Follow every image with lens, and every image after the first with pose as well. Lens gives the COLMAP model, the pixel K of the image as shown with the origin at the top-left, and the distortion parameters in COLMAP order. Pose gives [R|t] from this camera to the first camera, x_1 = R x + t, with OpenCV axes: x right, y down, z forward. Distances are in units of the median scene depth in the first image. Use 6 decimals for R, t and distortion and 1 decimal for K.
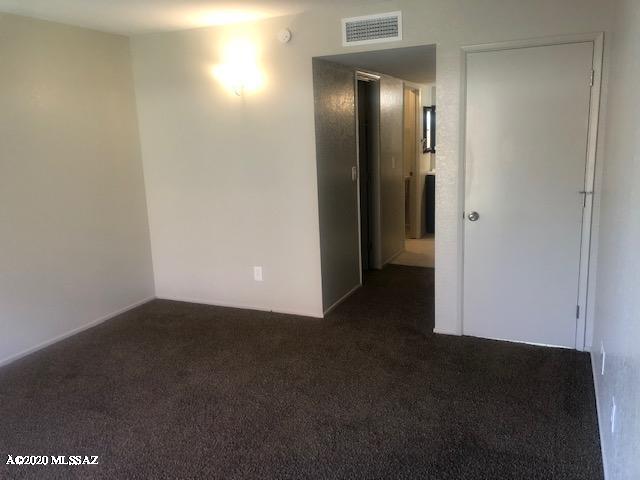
lens RADIAL K [[530.4, 0, 318.5], [0, 530.4, 236.2], [0, 0, 1]] dist [0.066060, -0.077719]
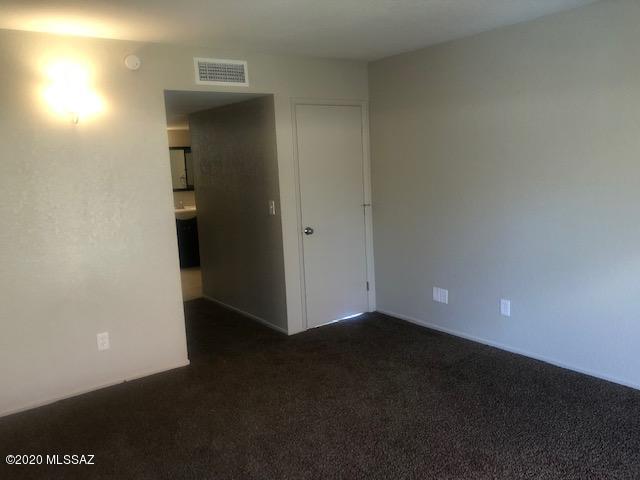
lens RADIAL K [[530.4, 0, 318.5], [0, 530.4, 236.2], [0, 0, 1]] dist [0.066060, -0.077719]
pose [[0.485992, -0.112145, 0.866738, -0.770028], [0.203646, 0.978965, 0.012479, -0.035449], [-0.849906, 0.170444, 0.498607, 0.346586]]
